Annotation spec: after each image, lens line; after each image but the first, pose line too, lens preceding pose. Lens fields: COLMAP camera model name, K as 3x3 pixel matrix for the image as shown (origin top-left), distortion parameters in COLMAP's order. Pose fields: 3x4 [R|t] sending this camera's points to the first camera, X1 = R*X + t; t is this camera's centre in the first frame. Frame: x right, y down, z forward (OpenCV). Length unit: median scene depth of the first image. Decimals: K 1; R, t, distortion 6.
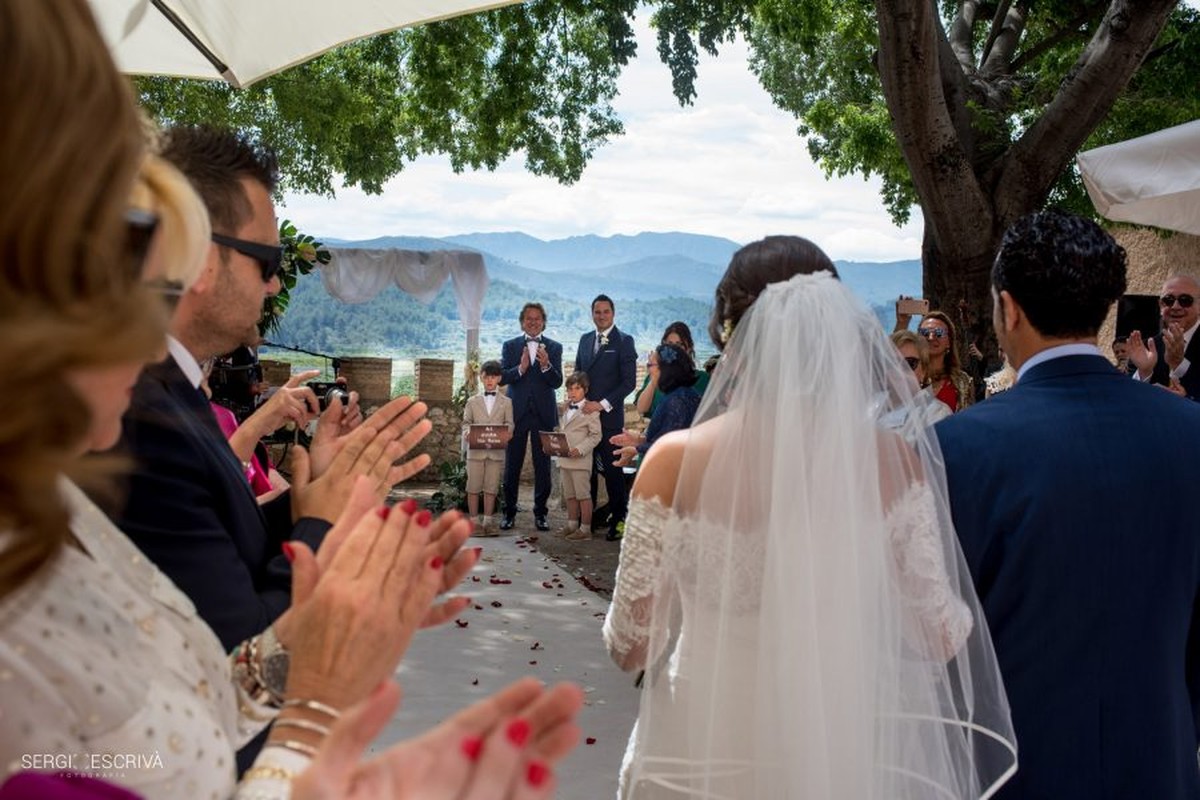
lens RADIAL K [[1158.5, 0, 600.0], [0, 1158.5, 400.0], [0, 0, 1]] dist [-0.056295, 0.005989]
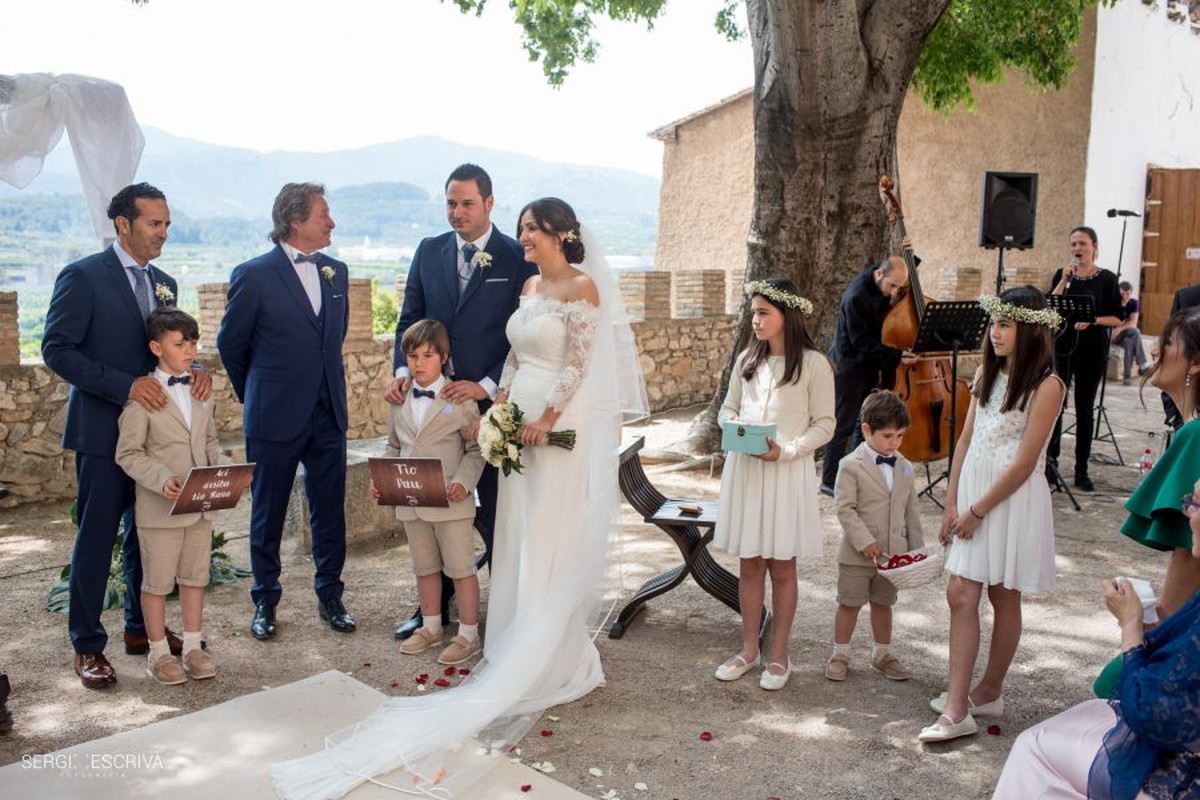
lens RADIAL K [[1158.5, 0, 600.0], [0, 1158.5, 400.0], [0, 0, 1]] dist [-0.056295, 0.005989]
pose [[0.887266, -0.086322, 0.453109, -0.181120], [0.041016, 0.993206, 0.108900, -0.042375], [-0.459432, -0.078039, 0.884778, 0.529623]]
